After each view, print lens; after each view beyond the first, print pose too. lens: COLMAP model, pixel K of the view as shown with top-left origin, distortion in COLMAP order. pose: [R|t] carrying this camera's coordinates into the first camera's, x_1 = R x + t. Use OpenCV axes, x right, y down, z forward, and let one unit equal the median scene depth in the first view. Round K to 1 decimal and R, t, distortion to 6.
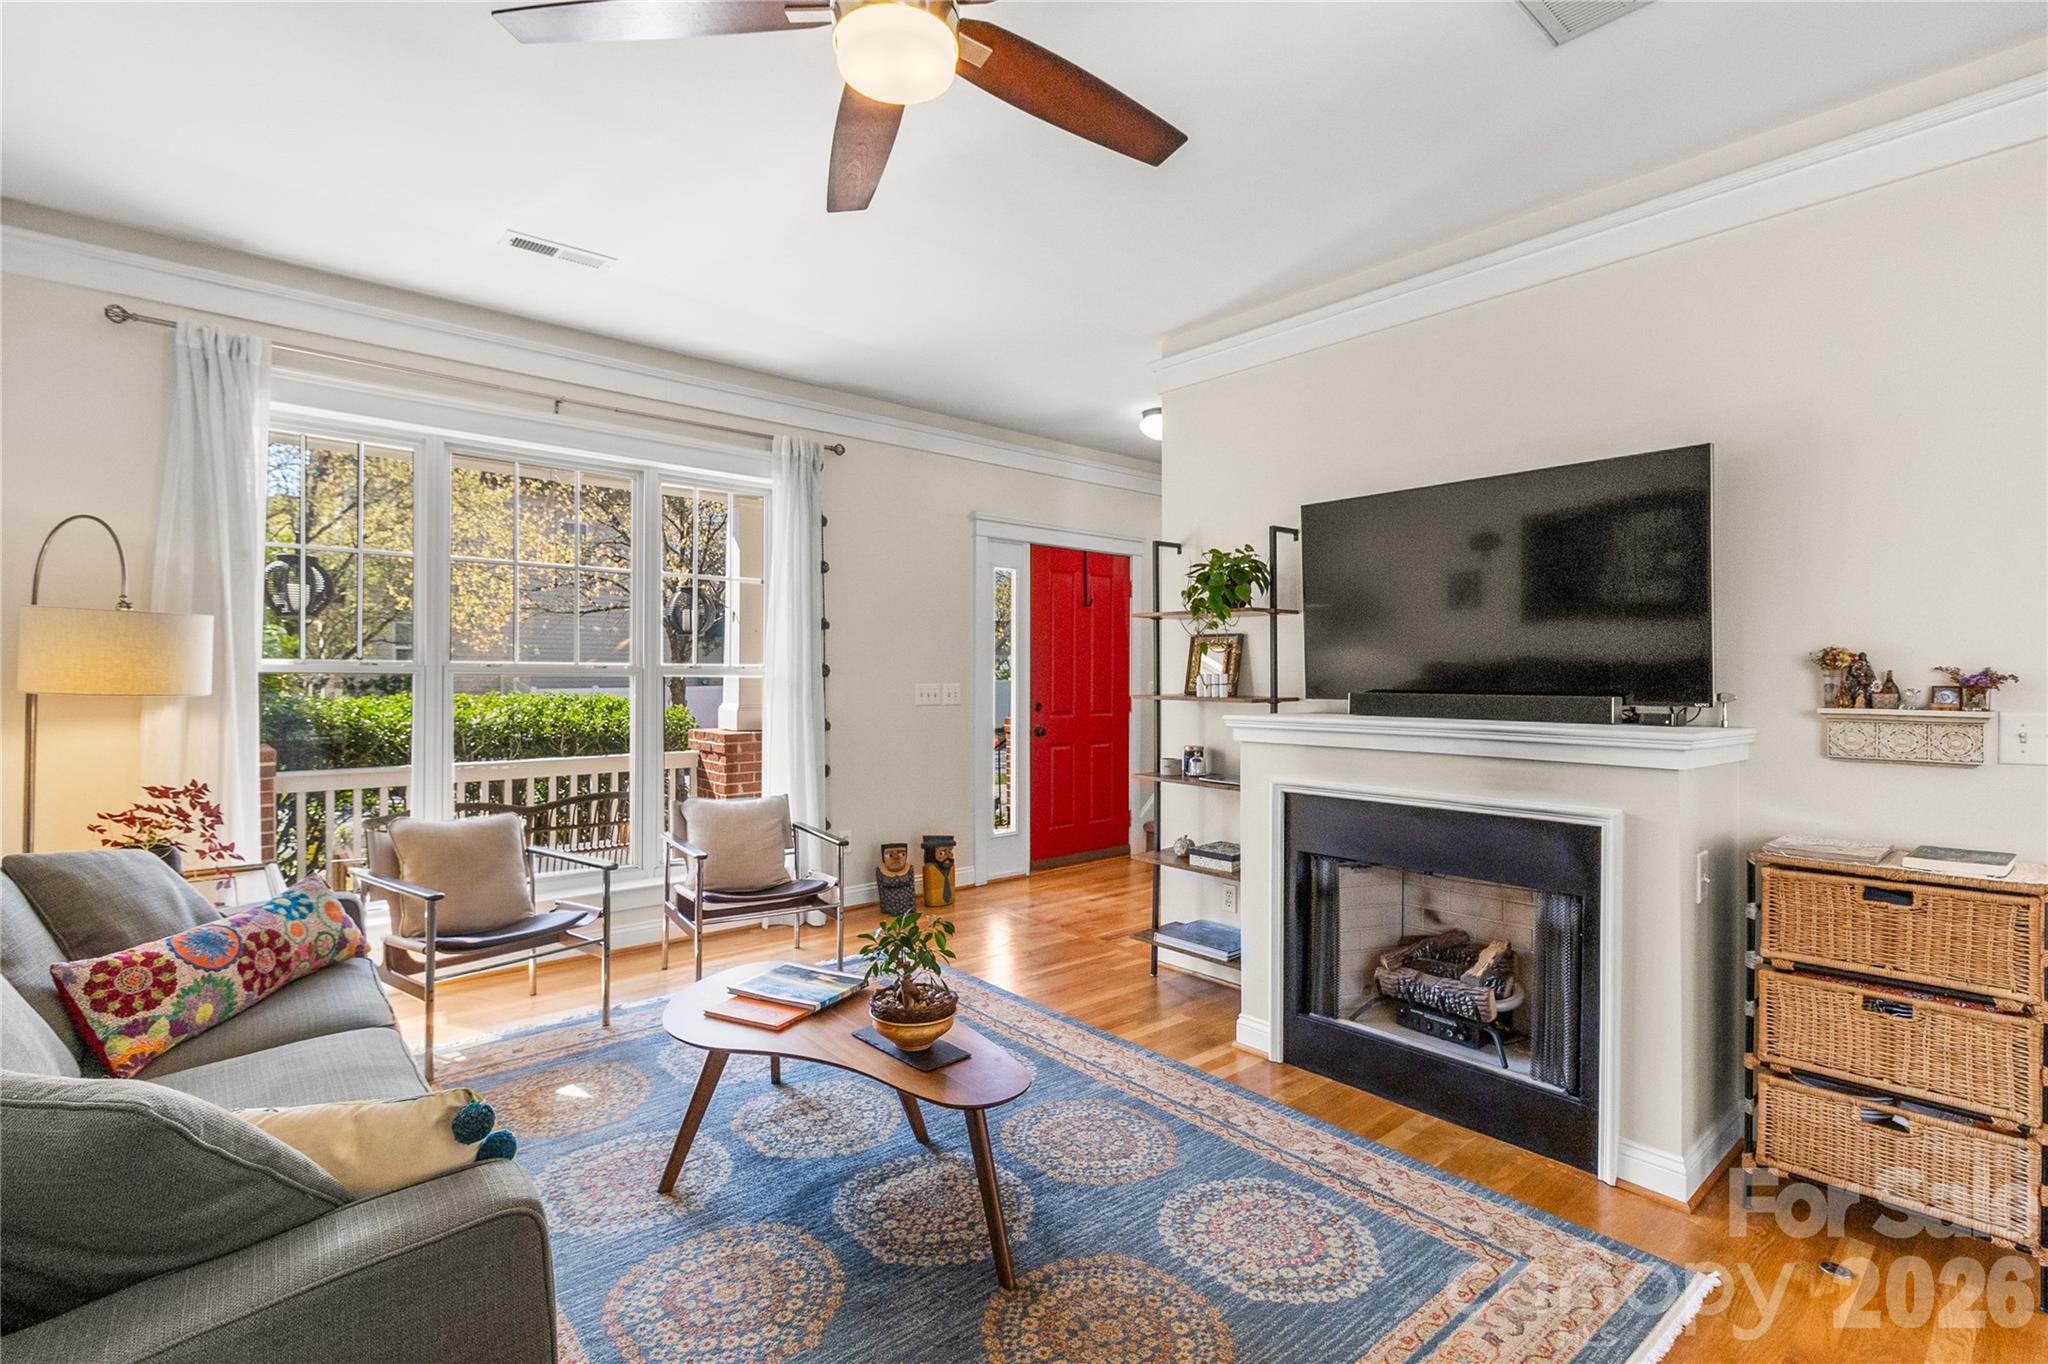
lens RADIAL K [[935.6, 0, 1031.6], [0, 935.6, 676.1], [0, 0, 1]] dist [0.005133, -0.001620]
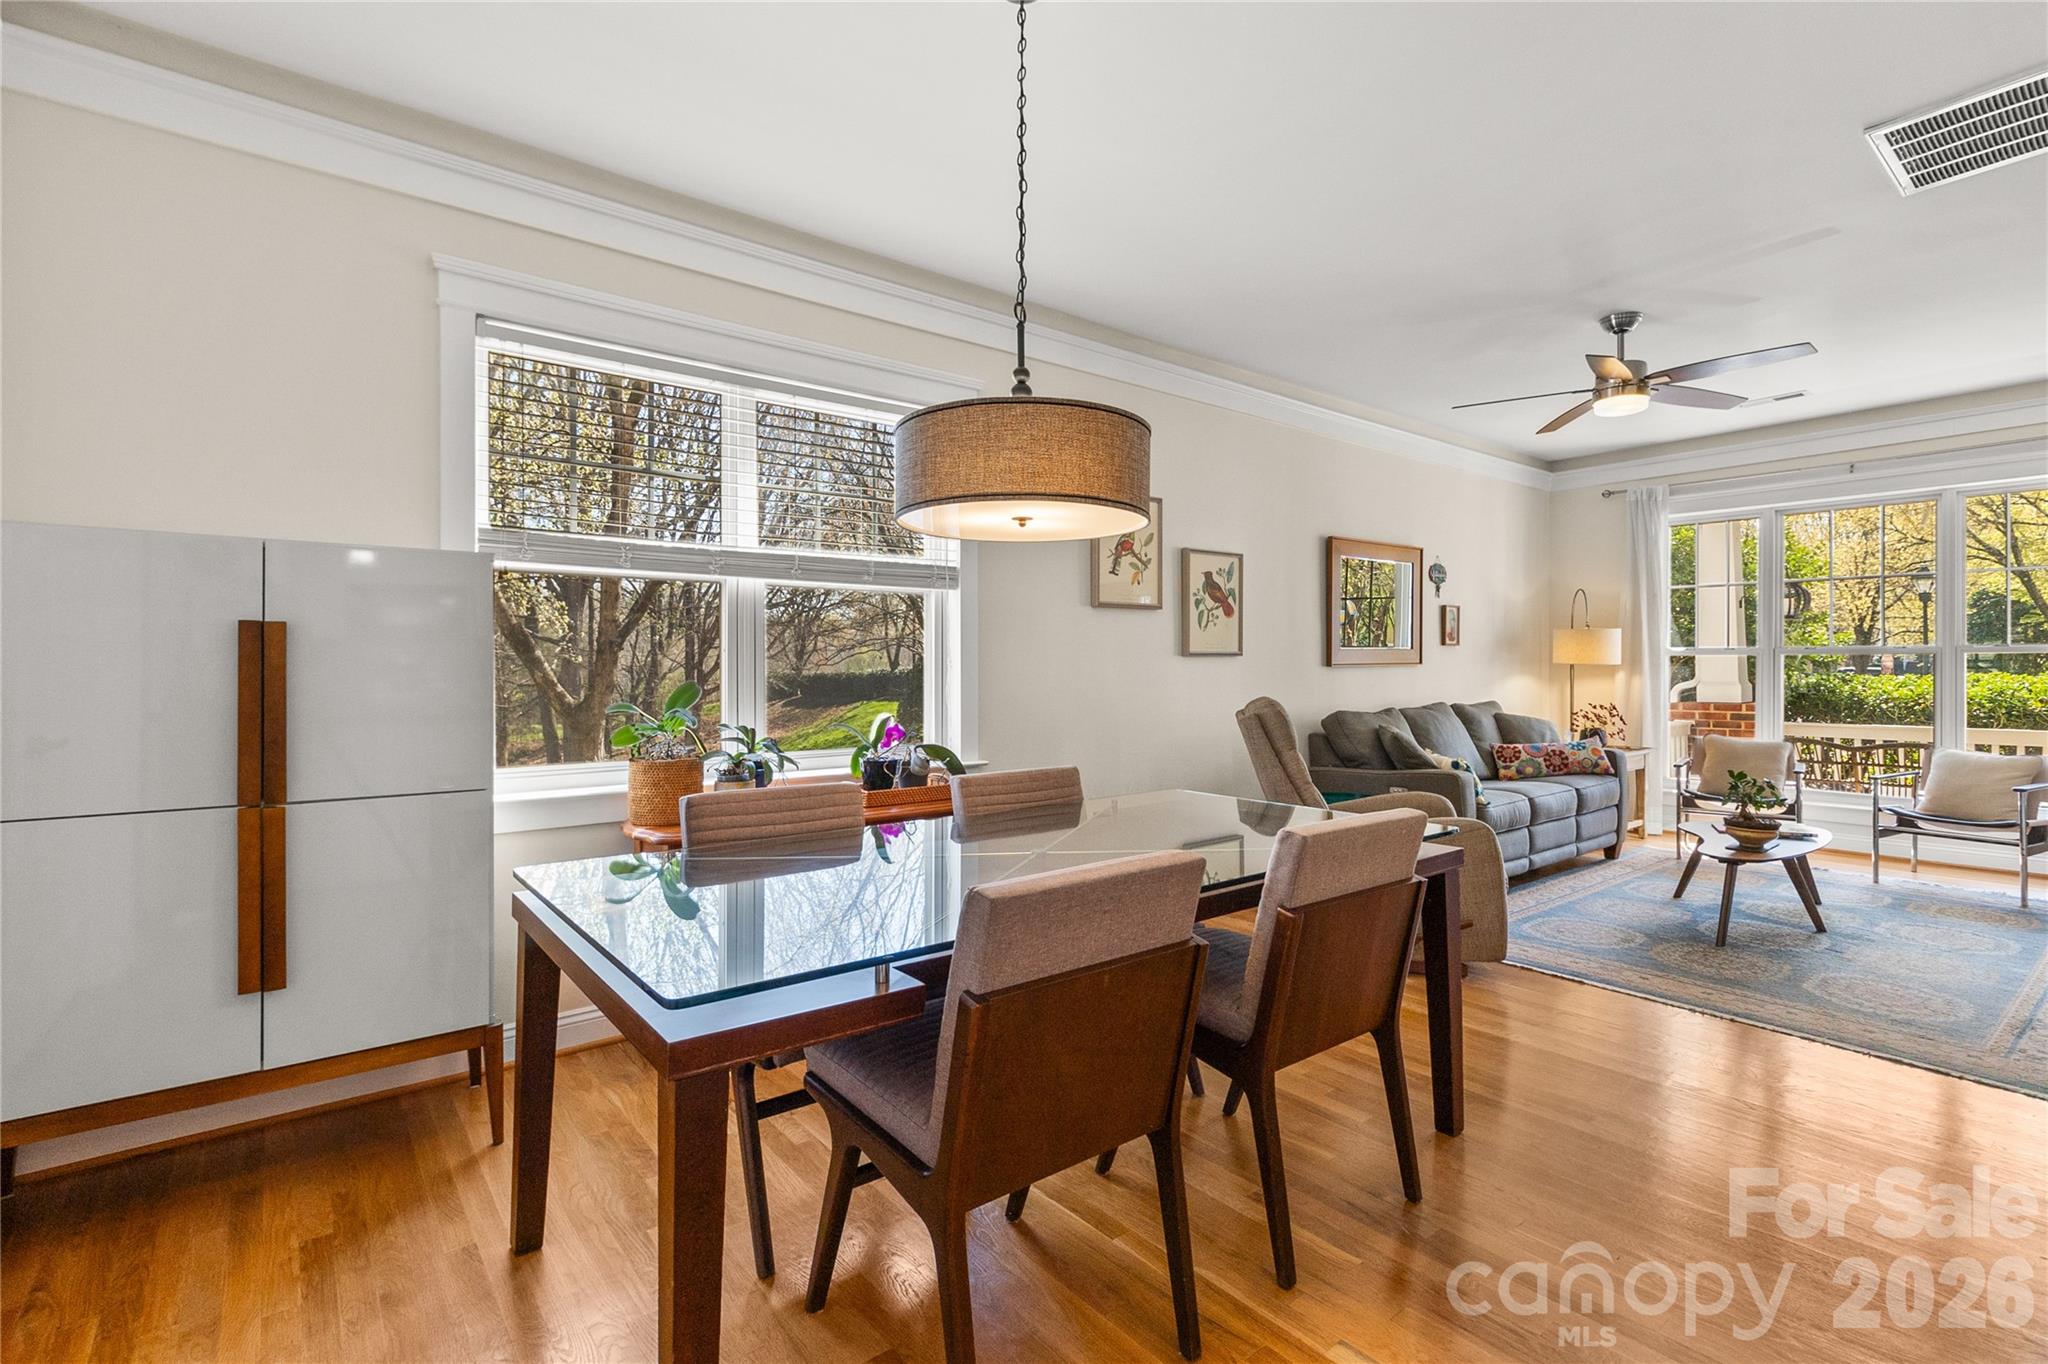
lens RADIAL K [[935.6, 0, 1034.5], [0, 935.6, 670.8], [0, 0, 1]] dist [0.005133, -0.001620]
pose [[-0.043042, -0.000971, -0.999073, 1.738881], [0.004115, 0.999991, -0.001149, 0.038146], [0.999065, -0.004161, -0.043037, -0.341621]]
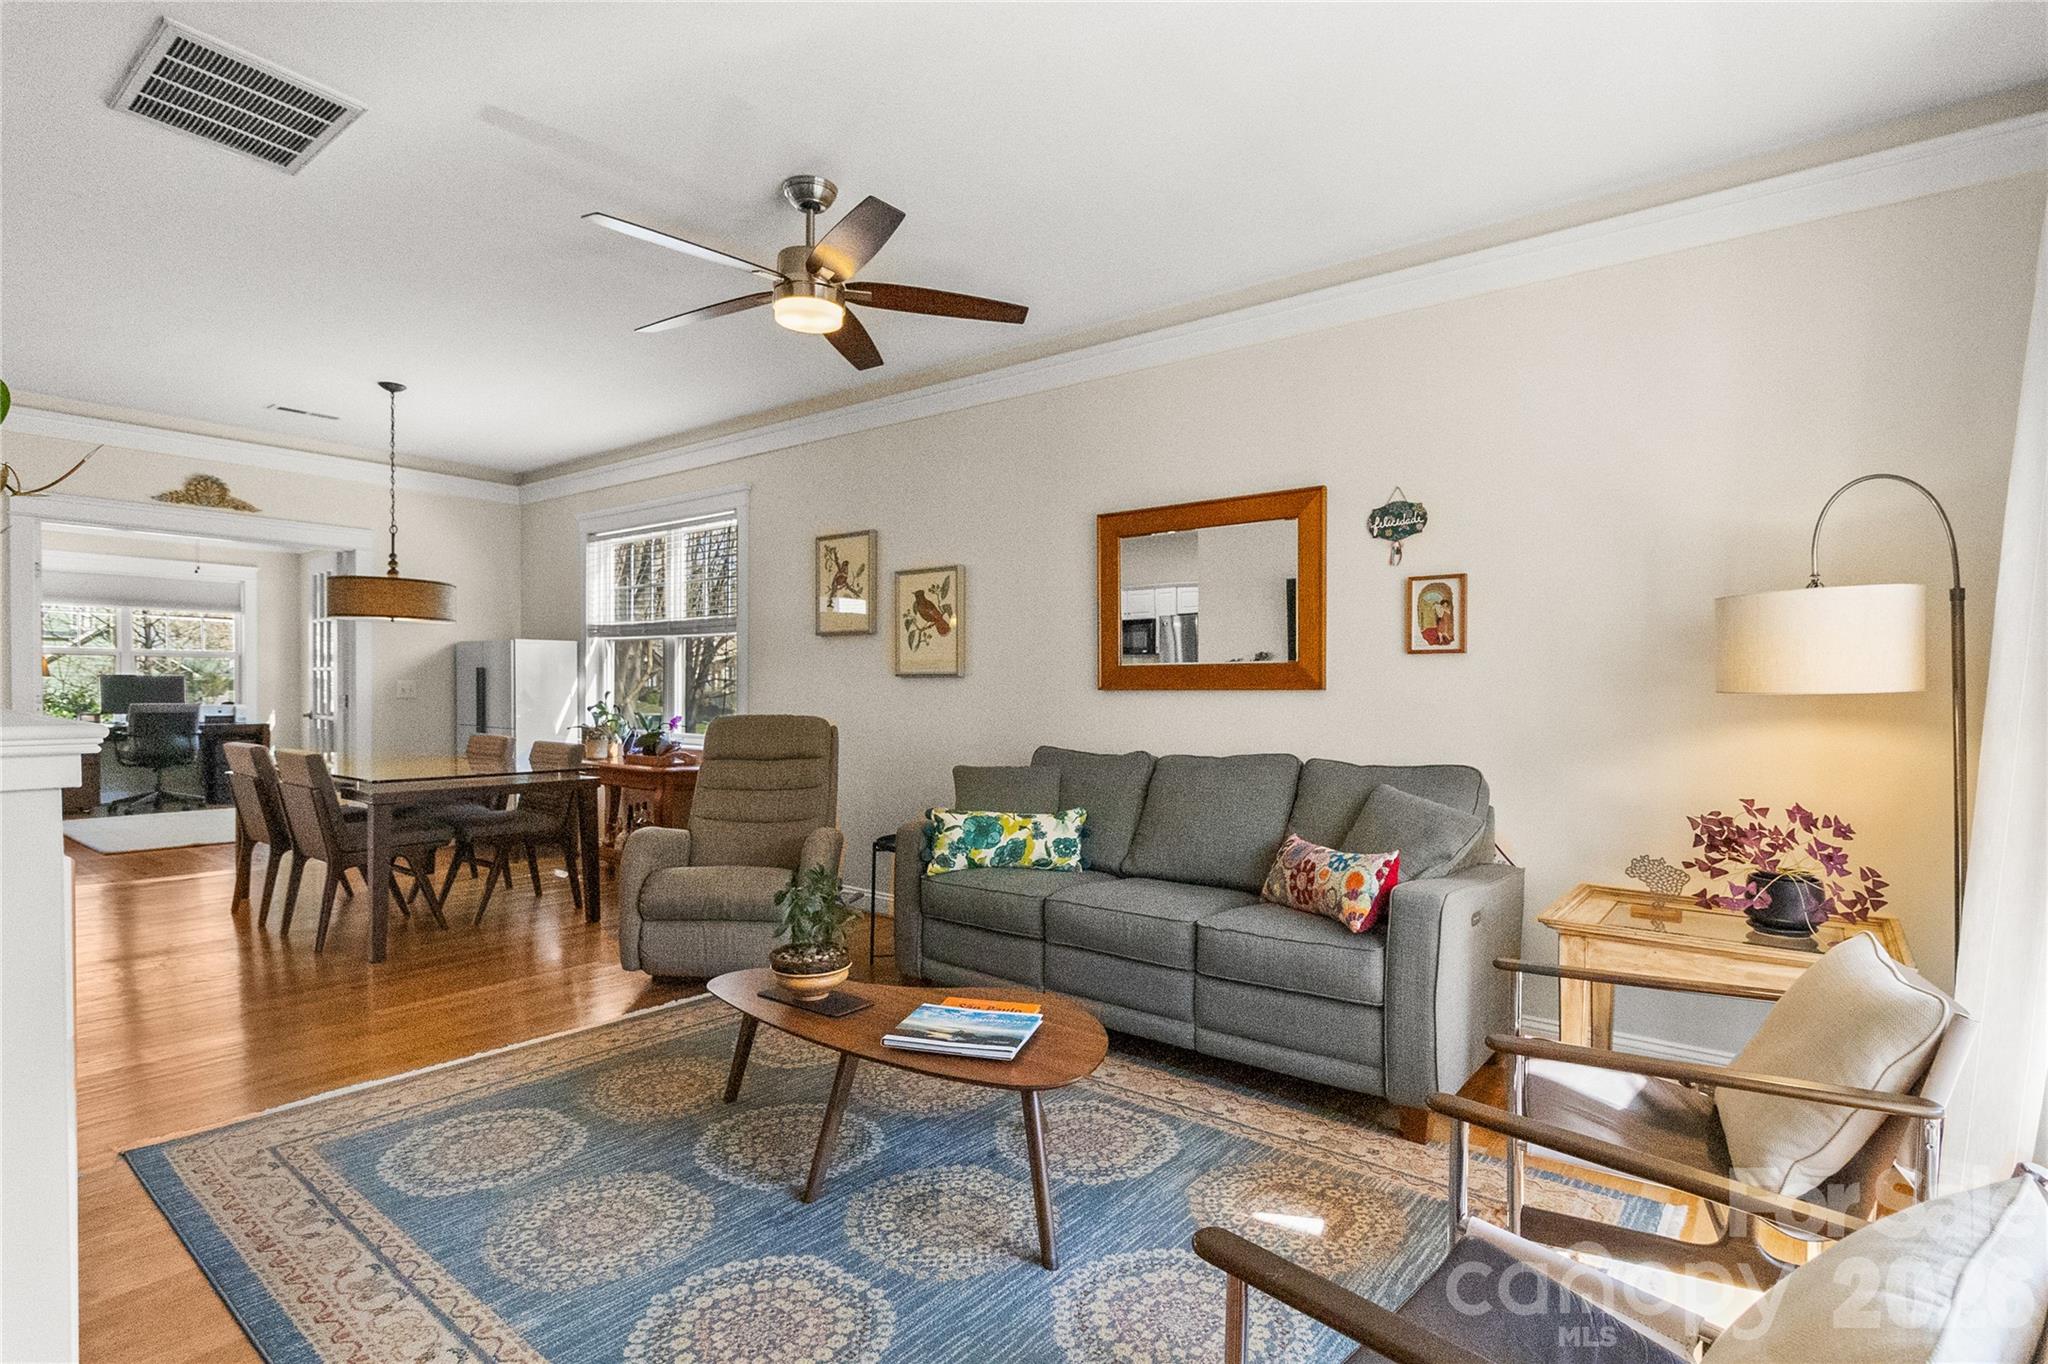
lens RADIAL K [[1003.4, 0, 1037.7], [0, 1003.4, 710.6], [0, 0, 1]] dist [-0.000048, 0.001049]
pose [[-0.981771, -0.009582, -0.189827, -0.154150], [-0.013643, 0.999705, 0.020099, 0.031052], [0.189579, 0.022322, -0.981612, 2.105292]]
